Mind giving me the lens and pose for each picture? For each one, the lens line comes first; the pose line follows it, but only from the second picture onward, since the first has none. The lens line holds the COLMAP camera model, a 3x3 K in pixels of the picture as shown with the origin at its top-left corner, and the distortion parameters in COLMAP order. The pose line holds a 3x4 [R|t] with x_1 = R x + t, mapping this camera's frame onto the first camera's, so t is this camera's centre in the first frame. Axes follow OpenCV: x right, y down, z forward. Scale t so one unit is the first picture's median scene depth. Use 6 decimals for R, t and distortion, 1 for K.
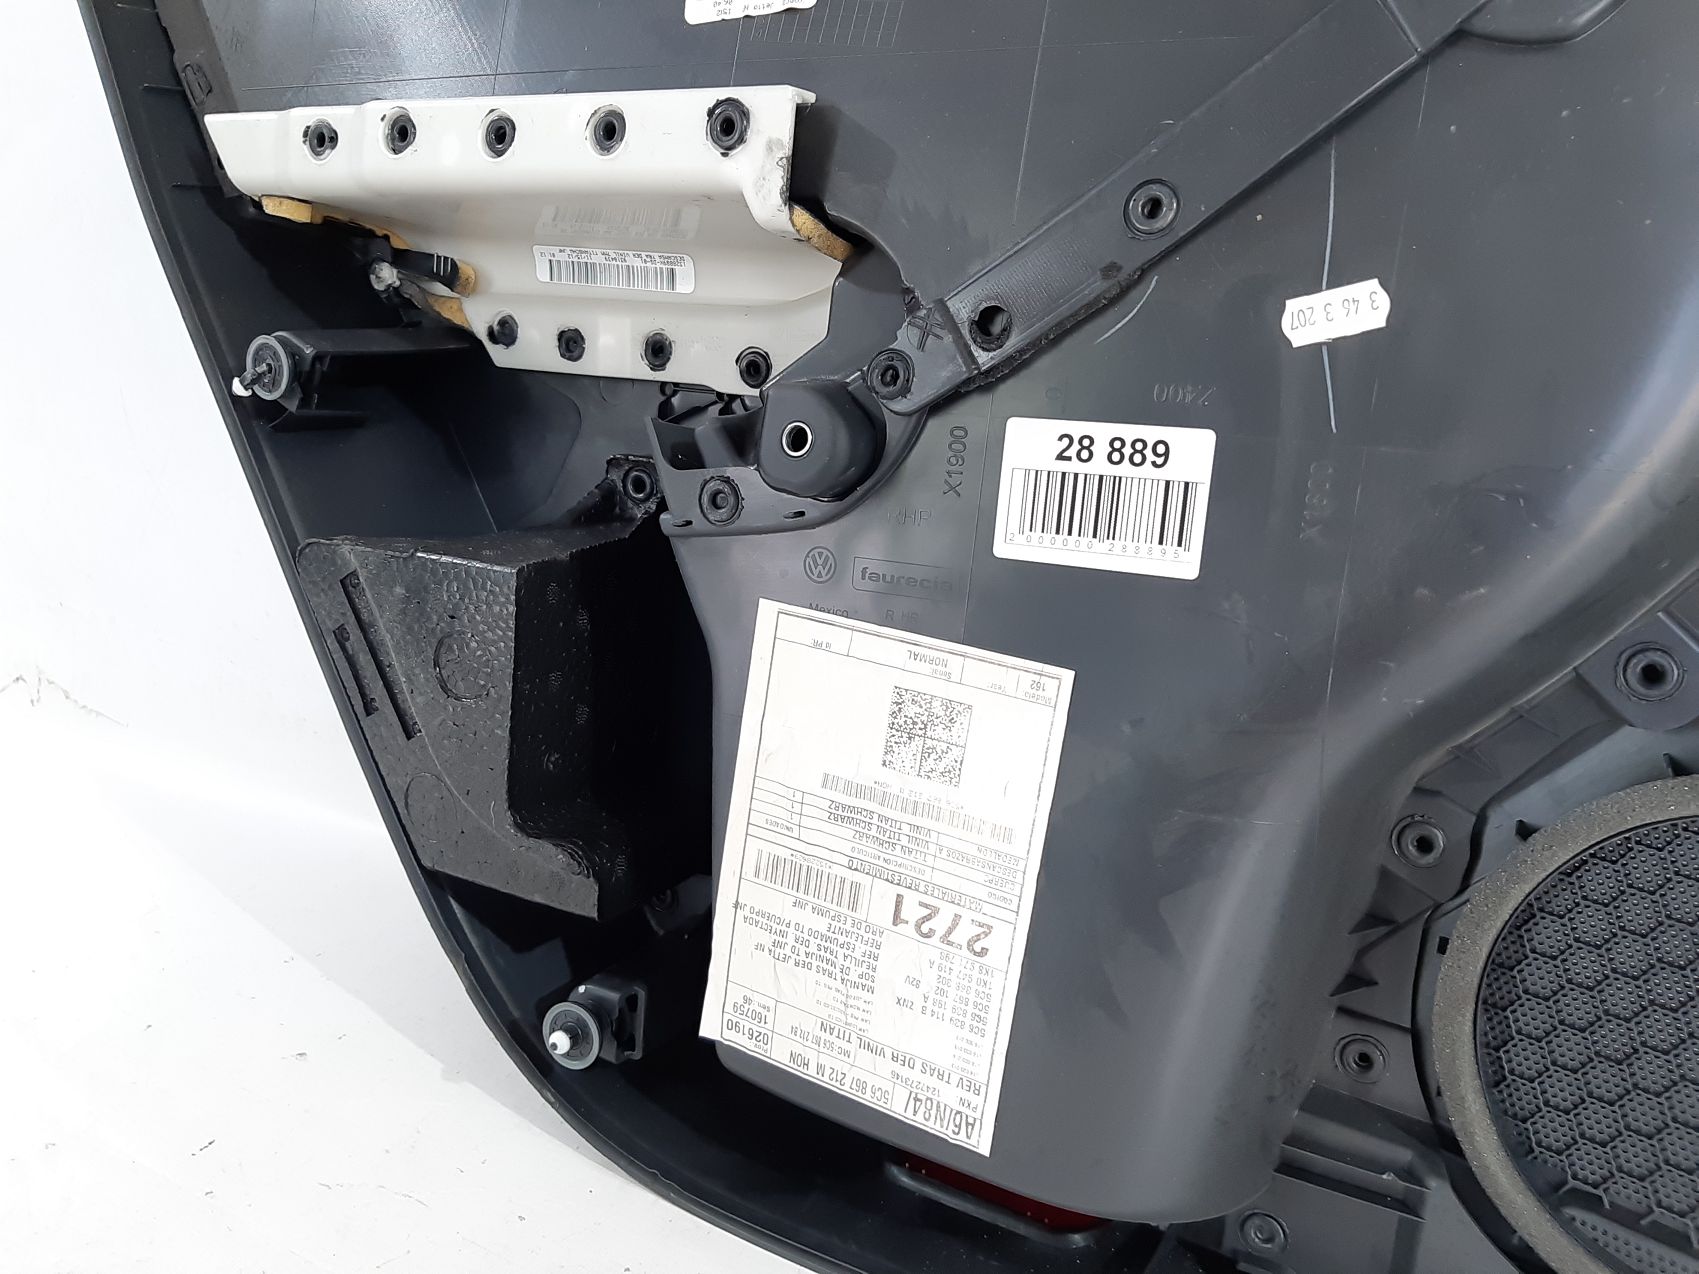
lens RADIAL K [[1331.2, 0, 849.5], [0, 1331.2, 637.0], [0, 0, 1]] dist [0.085339, -0.136986]
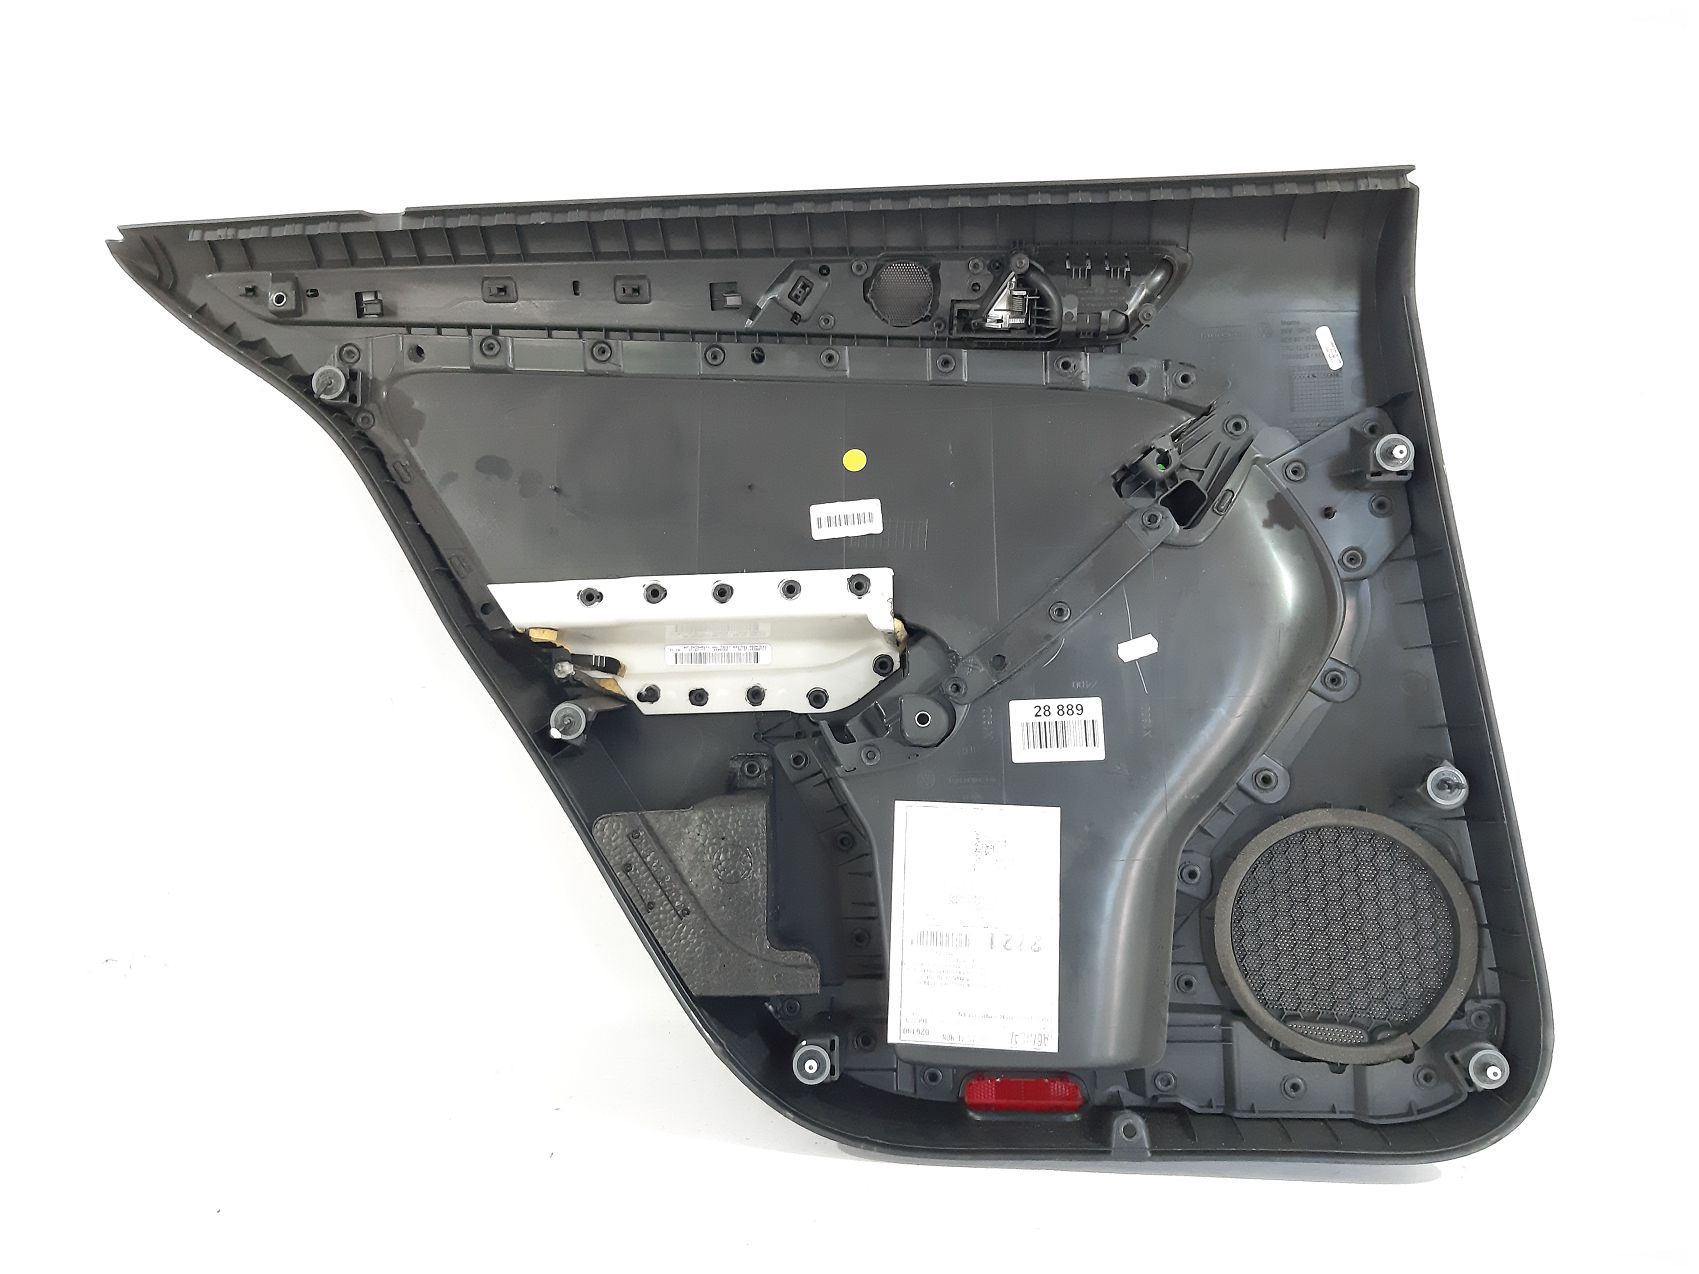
lens RADIAL K [[1331.2, 0, 849.5], [0, 1331.2, 637.0], [0, 0, 1]] dist [0.085339, -0.136986]
pose [[0.915567, -0.061408, 0.397450, -0.949675], [0.165814, 0.958004, -0.233953, 0.200390], [-0.366392, 0.280102, 0.887299, -0.875148]]
